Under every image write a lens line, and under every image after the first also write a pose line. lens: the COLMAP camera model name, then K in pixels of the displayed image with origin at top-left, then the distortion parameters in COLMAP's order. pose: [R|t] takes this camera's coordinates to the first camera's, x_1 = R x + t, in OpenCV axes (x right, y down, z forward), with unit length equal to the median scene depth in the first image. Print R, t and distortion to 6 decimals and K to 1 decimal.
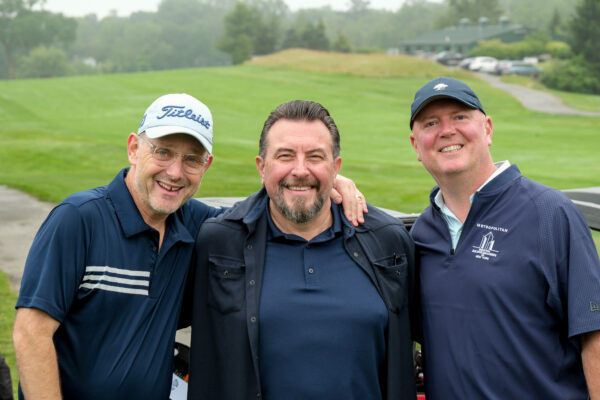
lens RADIAL K [[1702.0, 0, 298.8], [0, 1702.0, 200.0], [0, 0, 1]] dist [0.024617, 0.000000]
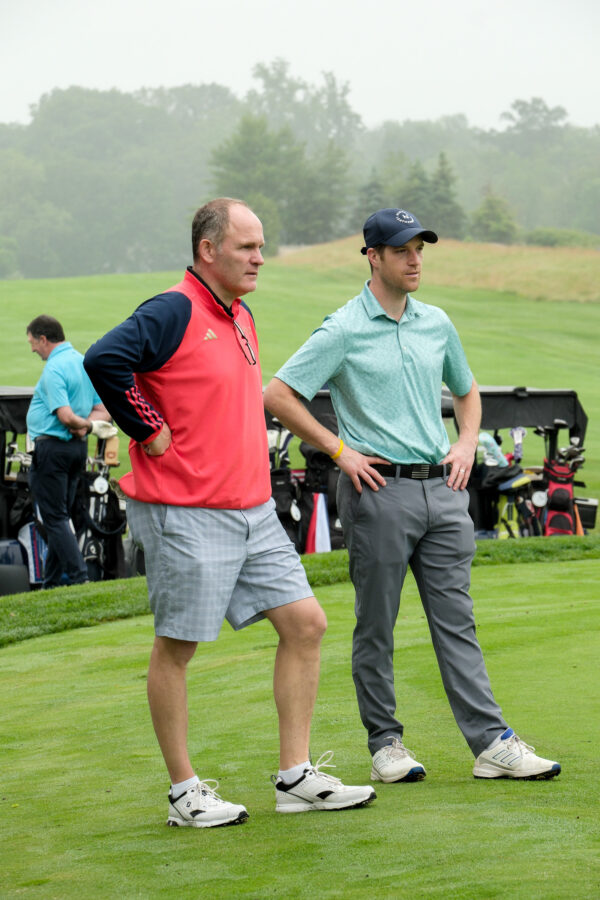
lens RADIAL K [[4606.9, 0, 302.3], [0, 4606.9, 451.0], [0, 0, 1]] dist [3.749836, 0.000000]
pose [[0.999844, 0.011987, -0.012980, -0.006160], [-0.012463, 0.999229, -0.037231, 0.009677], [0.012524, 0.037387, 0.999222, -0.158231]]
